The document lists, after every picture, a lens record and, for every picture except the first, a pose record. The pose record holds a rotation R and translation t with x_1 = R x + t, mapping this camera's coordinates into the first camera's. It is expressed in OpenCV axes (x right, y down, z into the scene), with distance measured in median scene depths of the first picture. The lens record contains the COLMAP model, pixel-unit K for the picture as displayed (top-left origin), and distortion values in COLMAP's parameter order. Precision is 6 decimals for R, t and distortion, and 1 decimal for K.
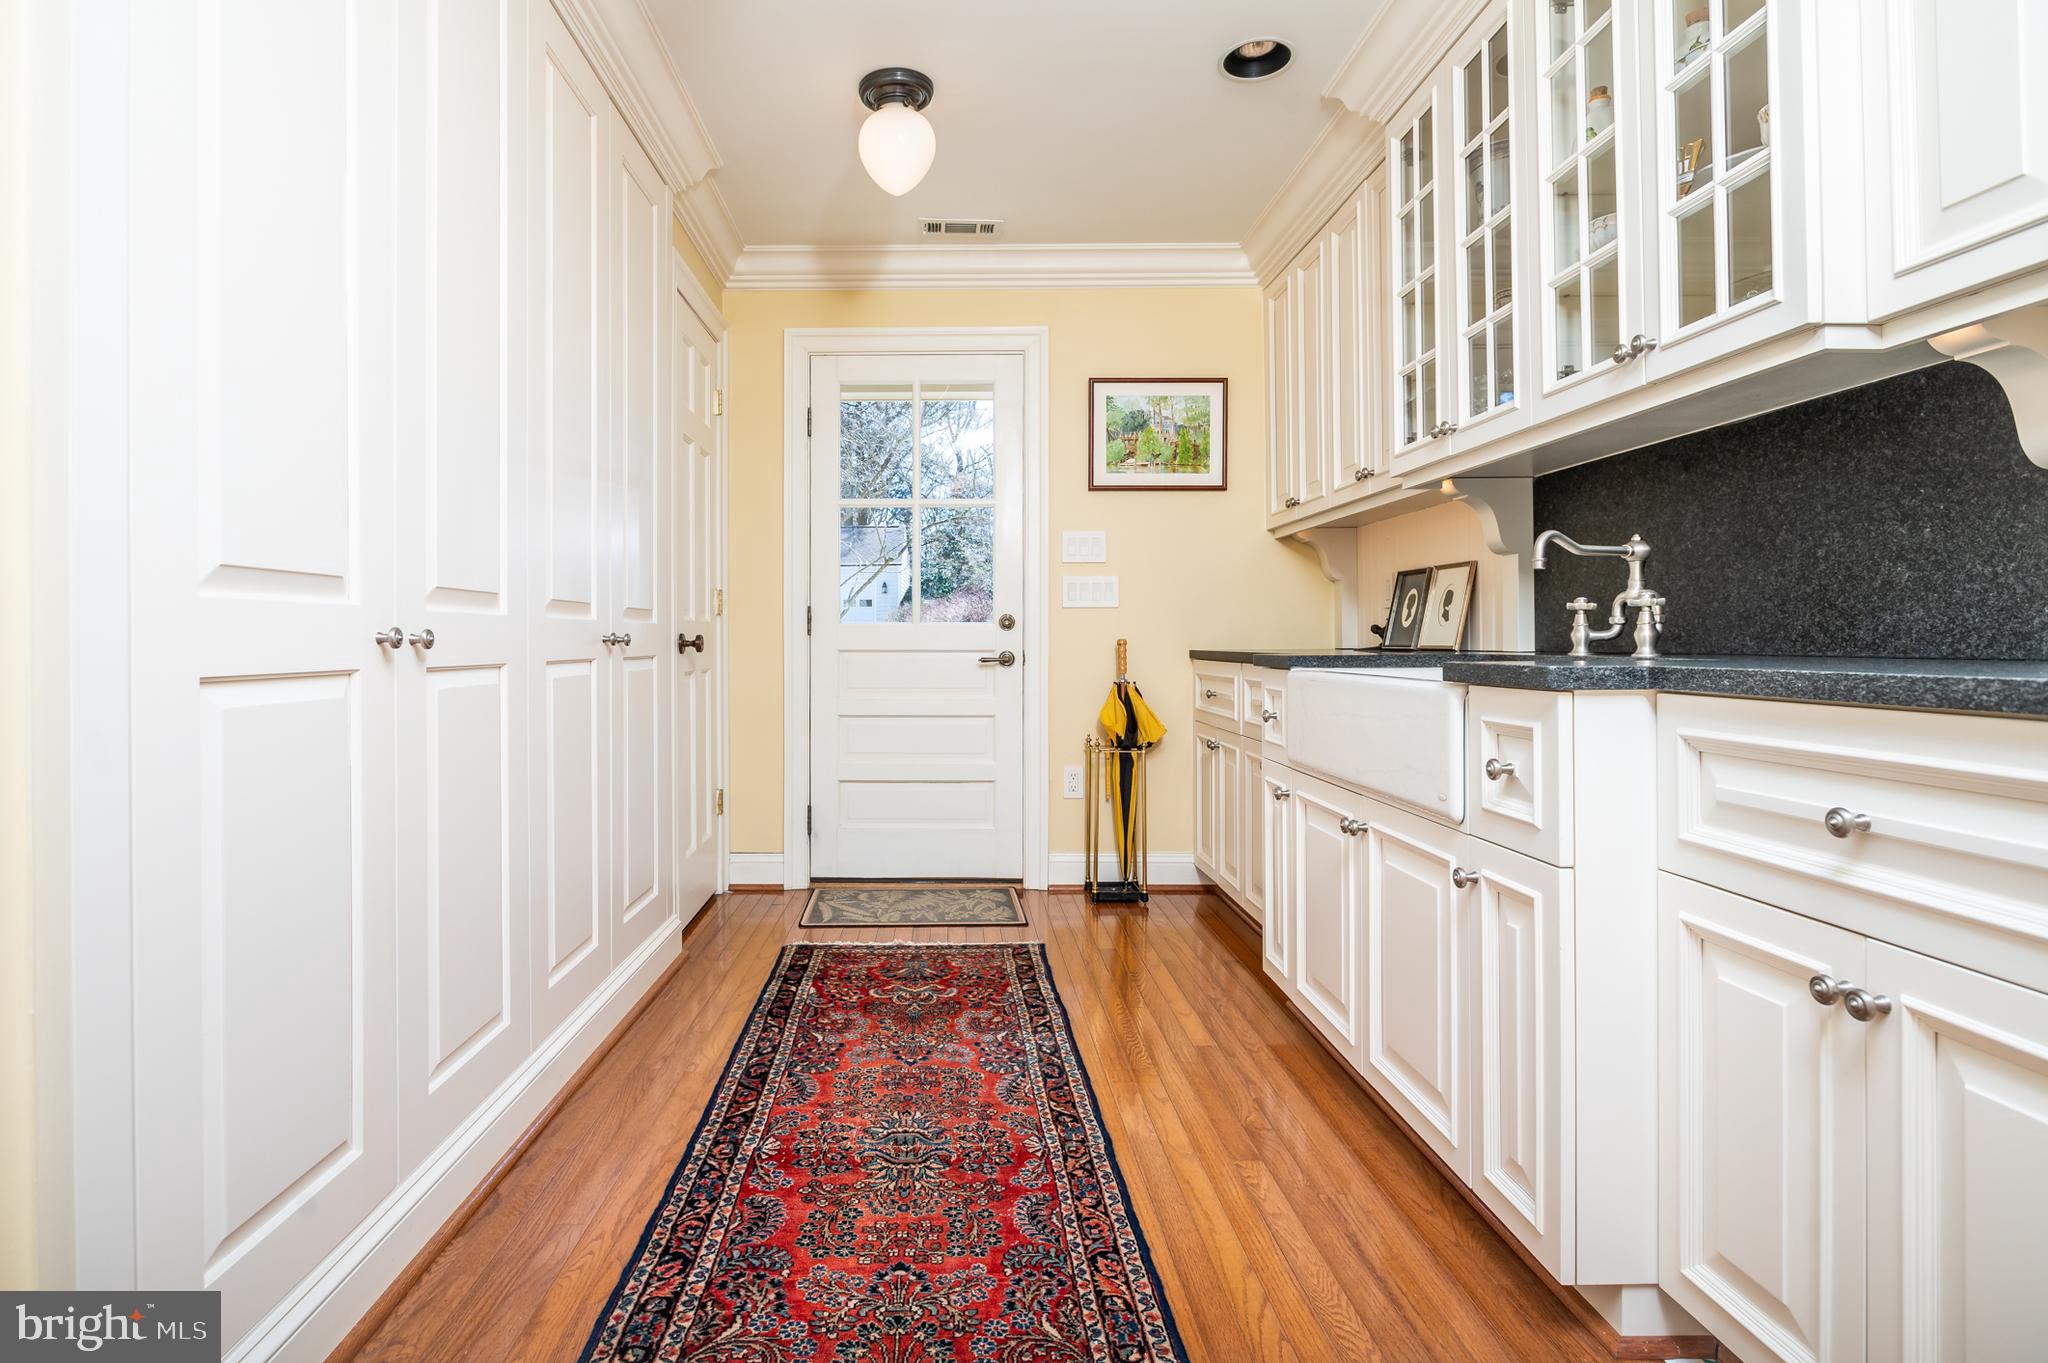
lens RADIAL K [[1050.4, 0, 1044.4], [0, 1050.4, 635.4], [0, 0, 1]] dist [-0.006071, -0.001063]
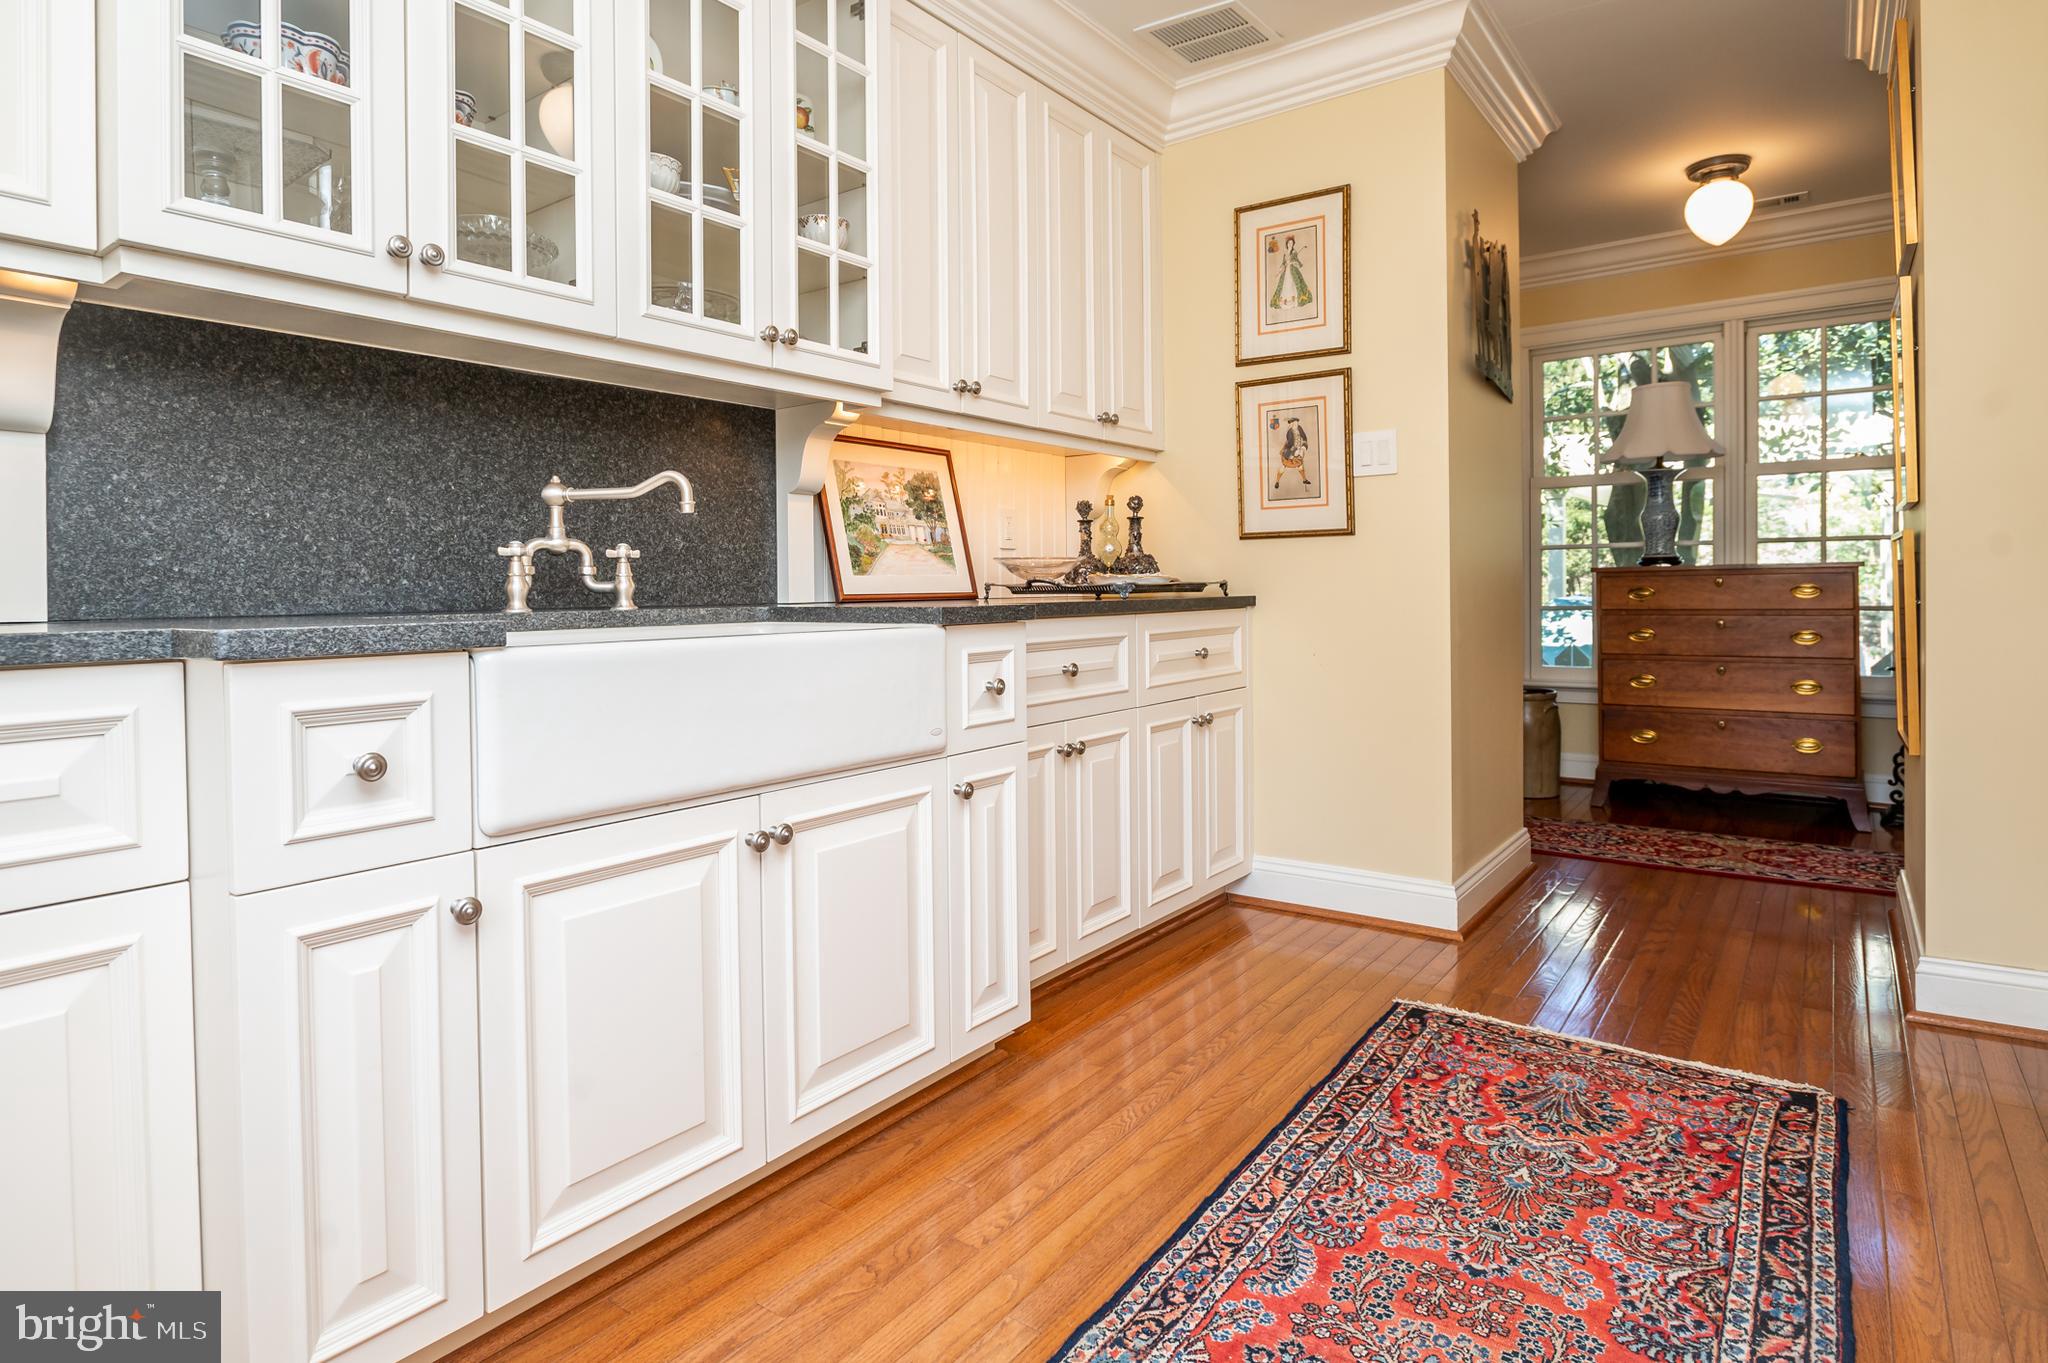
lens RADIAL K [[1050.4, 0, 1004.0], [0, 1050.4, 591.3], [0, 0, 1]] dist [-0.006071, -0.001063]
pose [[-0.728313, 0.011006, 0.685157, -0.430028], [0.010777, 0.999931, -0.004606, 0.014646], [-0.685160, 0.004029, -0.728381, 1.784026]]
